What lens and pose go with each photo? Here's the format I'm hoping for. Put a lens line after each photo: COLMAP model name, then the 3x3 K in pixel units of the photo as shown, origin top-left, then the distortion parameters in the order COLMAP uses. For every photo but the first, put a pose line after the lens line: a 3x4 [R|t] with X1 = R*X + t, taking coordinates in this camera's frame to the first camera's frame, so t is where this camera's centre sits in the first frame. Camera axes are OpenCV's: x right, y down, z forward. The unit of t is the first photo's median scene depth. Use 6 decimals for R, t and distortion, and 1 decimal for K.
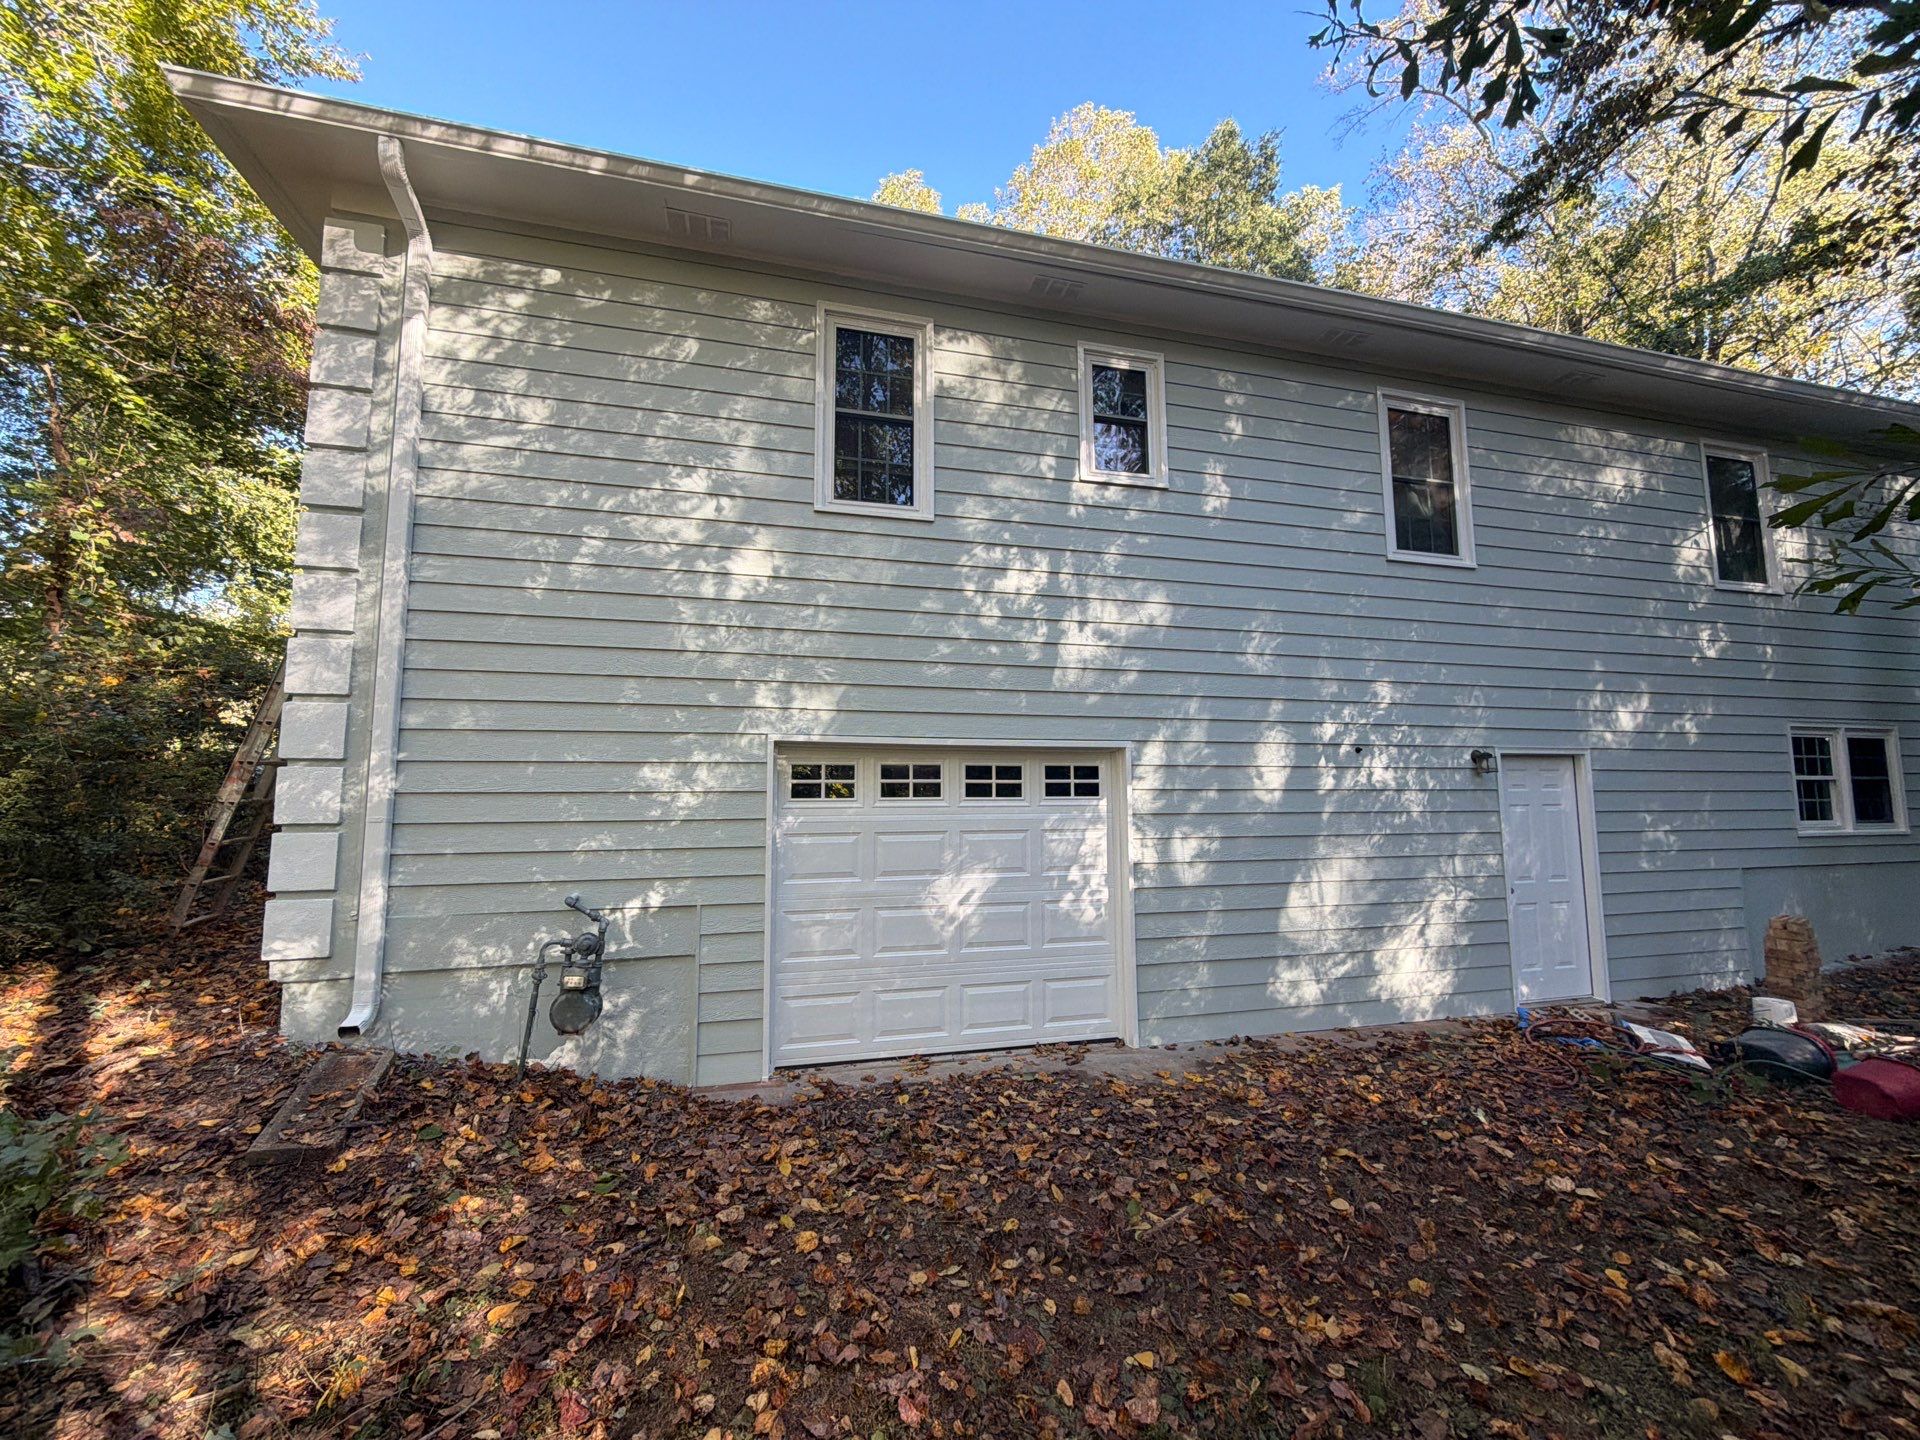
lens RADIAL K [[772.4, 0, 959.8], [0, 772.4, 727.7], [0, 0, 1]] dist [0.016318, -0.000106]
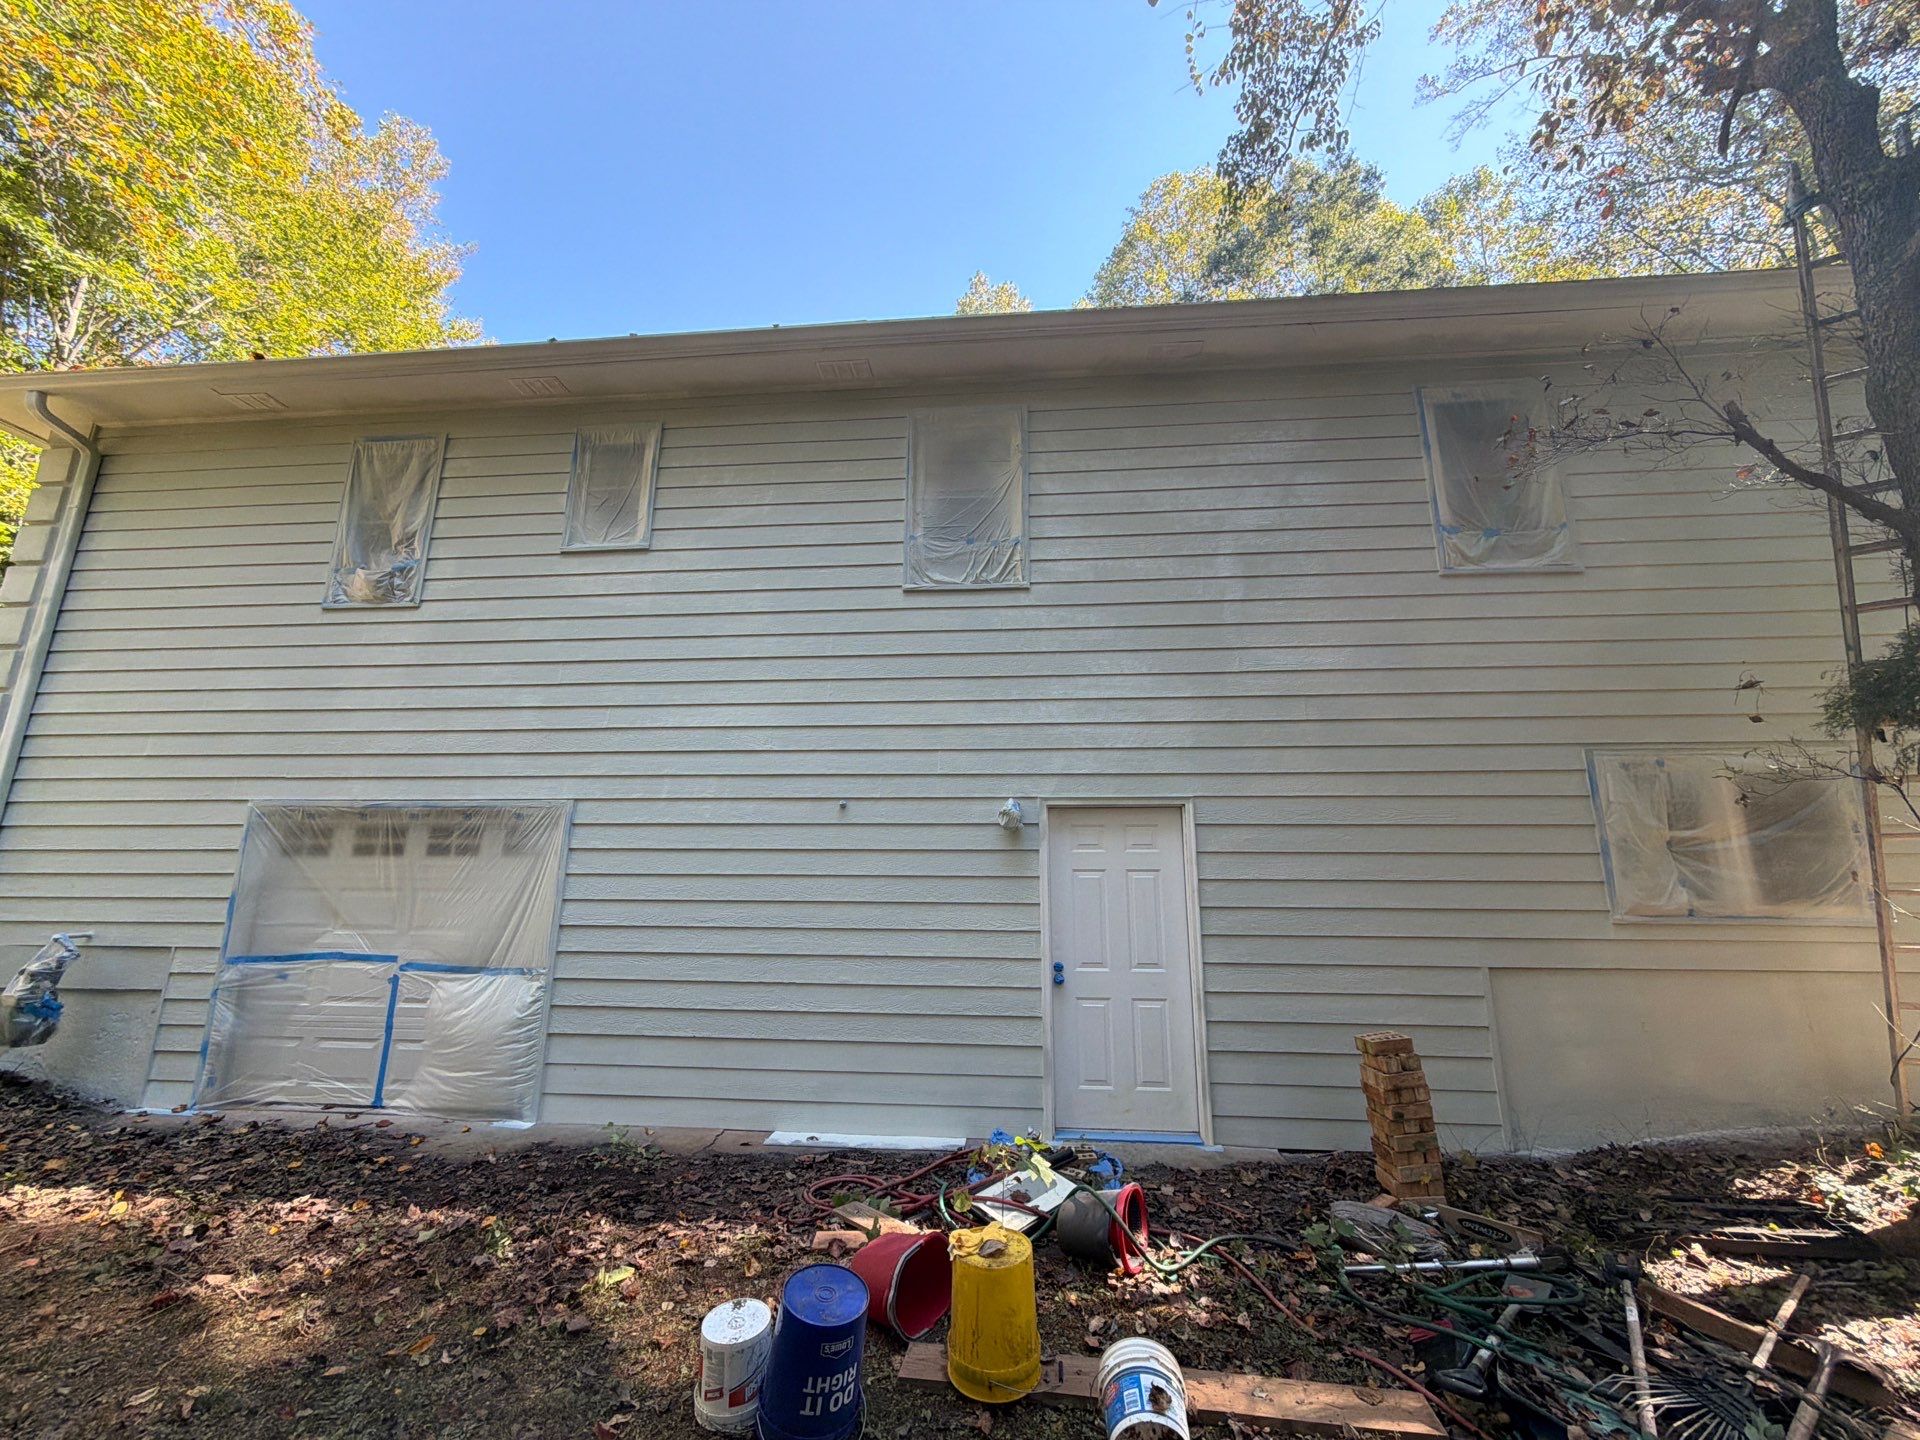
lens RADIAL K [[770.9, 0, 967.5], [0, 770.9, 713.7], [0, 0, 1]] dist [-0.000236, -0.000256]
pose [[0.938762, -0.060493, -0.339214, 0.910664], [0.024222, 0.993618, -0.110162, 0.024513], [0.343714, 0.095199, 0.934237, 0.208656]]
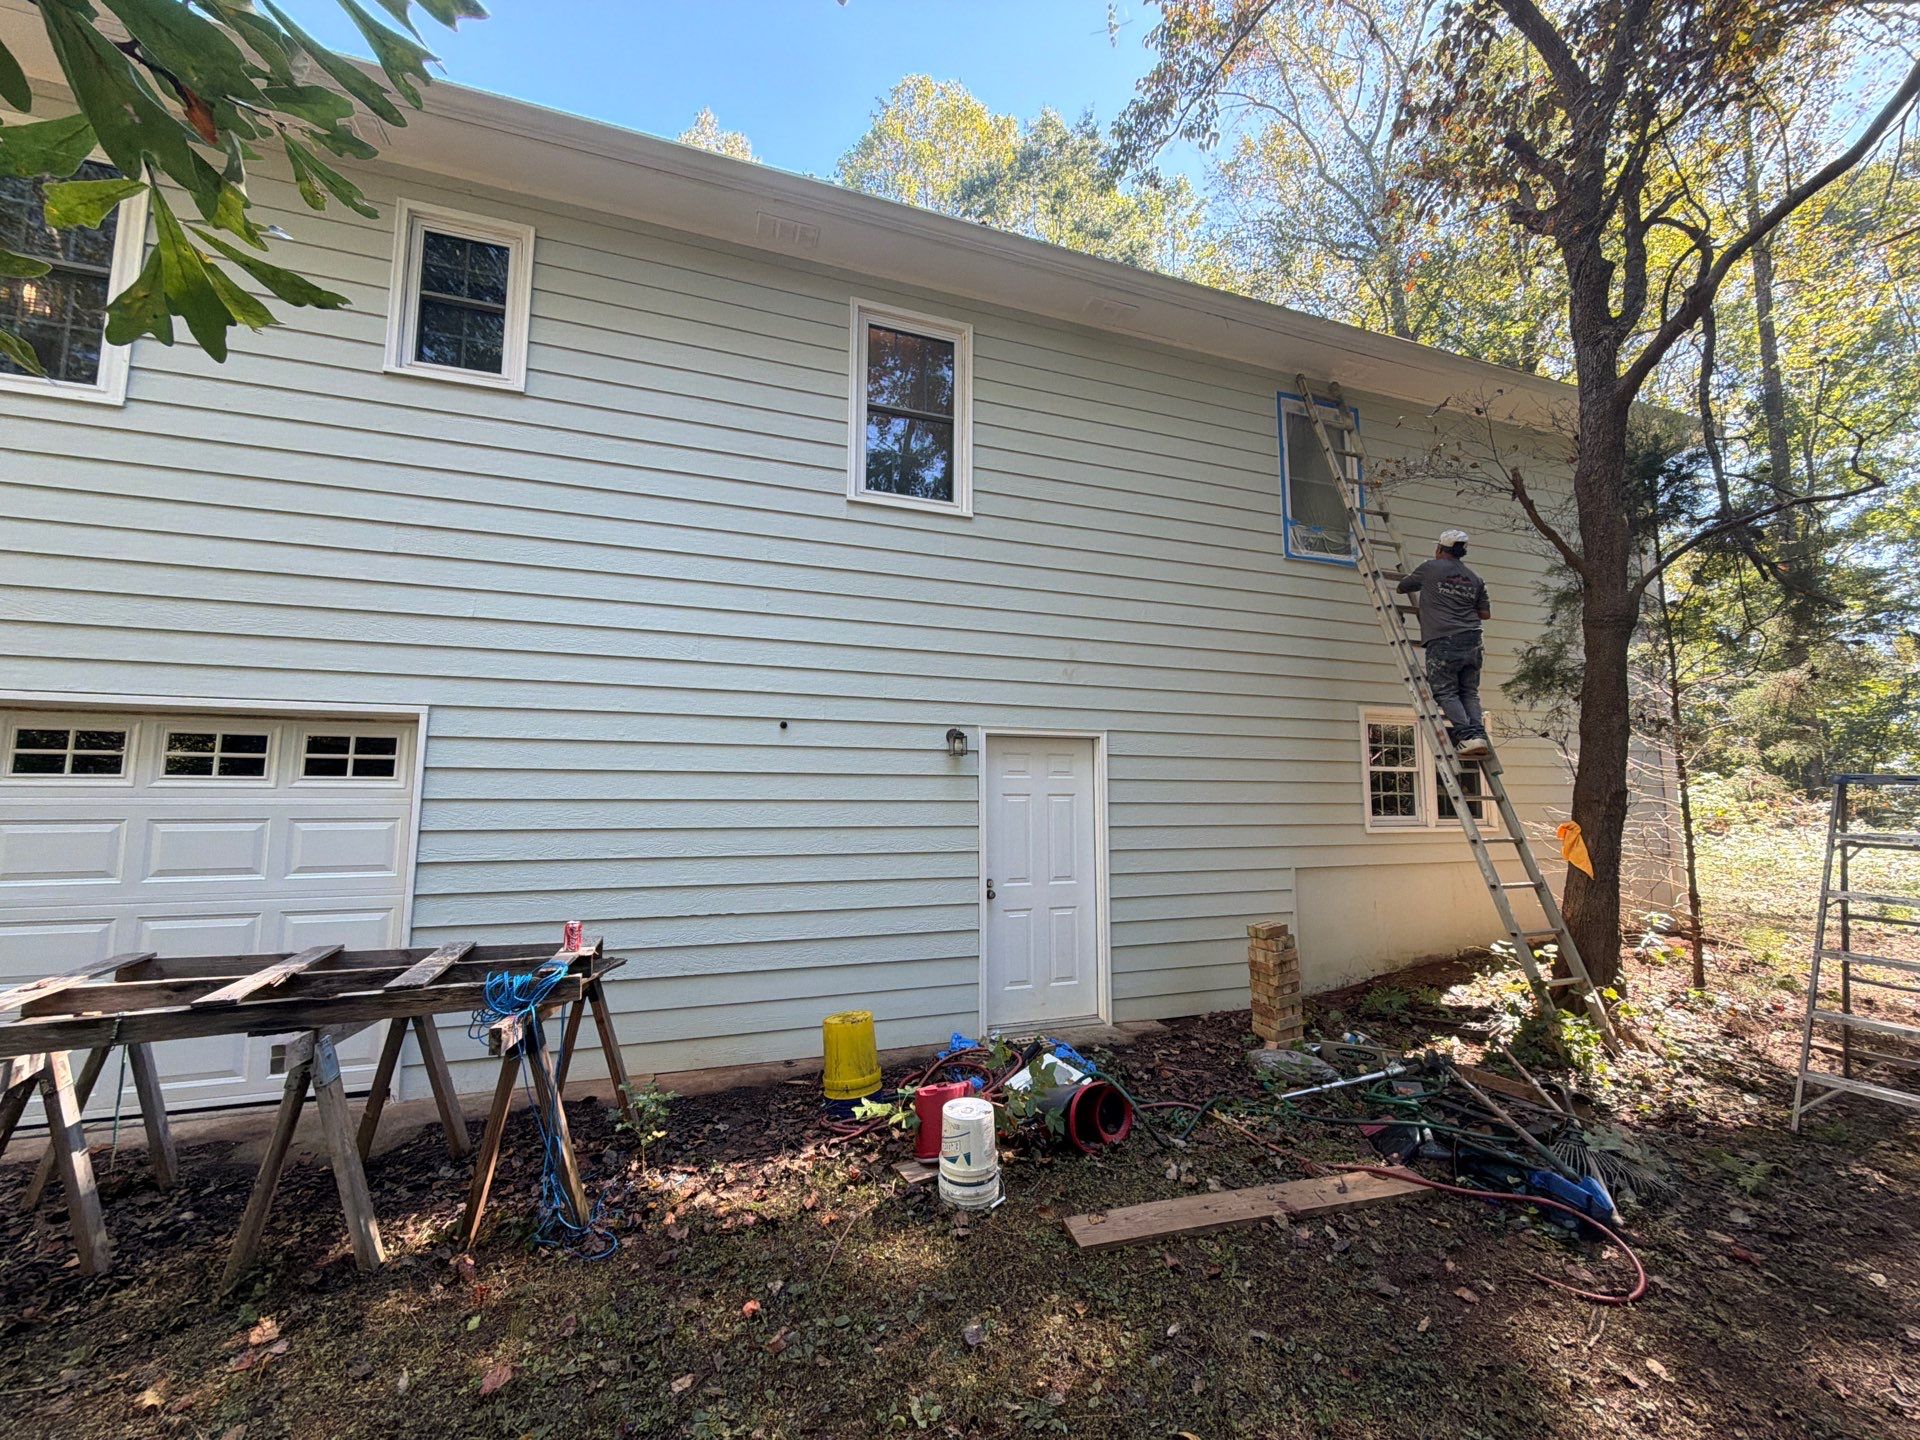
lens RADIAL K [[771.0, 0, 956.8], [0, 771.0, 715.9], [0, 0, 1]] dist [0.000984, -0.000415]
pose [[0.996835, 0.021415, 0.076566, 0.605344], [-0.021659, 0.999763, 0.002354, 0.011776], [-0.076497, -0.004005, 0.997062, 0.159066]]
